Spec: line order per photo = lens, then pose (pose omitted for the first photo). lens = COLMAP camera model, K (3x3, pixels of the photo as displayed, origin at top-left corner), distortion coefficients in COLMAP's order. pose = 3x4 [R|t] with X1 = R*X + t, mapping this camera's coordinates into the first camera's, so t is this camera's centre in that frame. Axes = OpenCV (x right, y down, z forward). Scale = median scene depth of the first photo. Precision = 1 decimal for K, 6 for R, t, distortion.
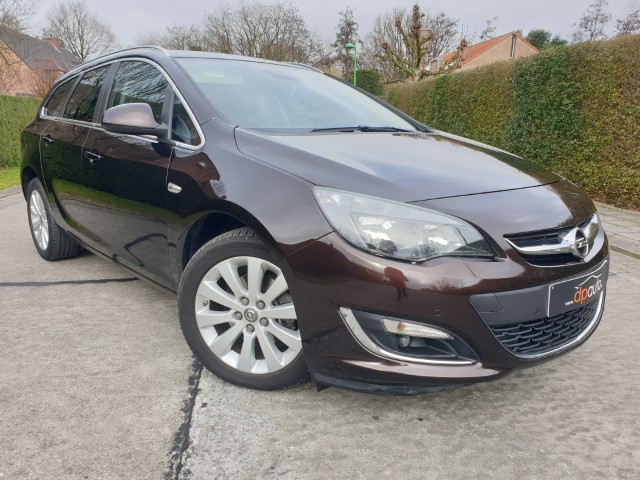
lens RADIAL K [[508.0, 0, 319.8], [0, 508.0, 241.5], [0, 0, 1]] dist [0.004874, 0.019190]
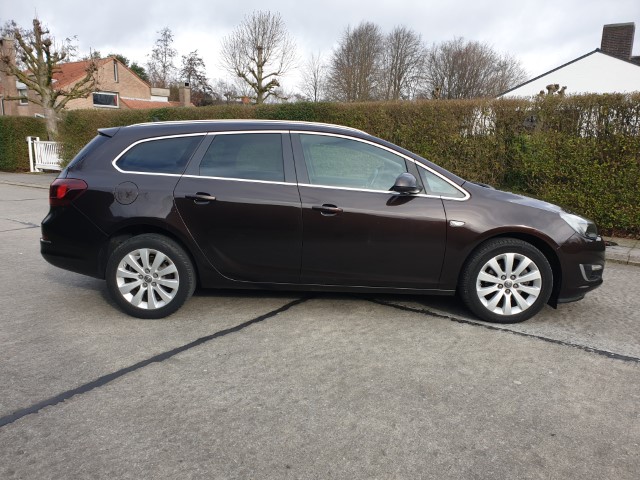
lens RADIAL K [[508.0, 0, 319.9], [0, 508.0, 237.4], [0, 0, 1]] dist [0.004874, 0.019190]
pose [[0.697051, -0.120062, 0.706898, -2.725418], [0.148822, 0.988637, 0.021164, -0.234158], [-0.701407, 0.090450, 0.706999, 0.236431]]
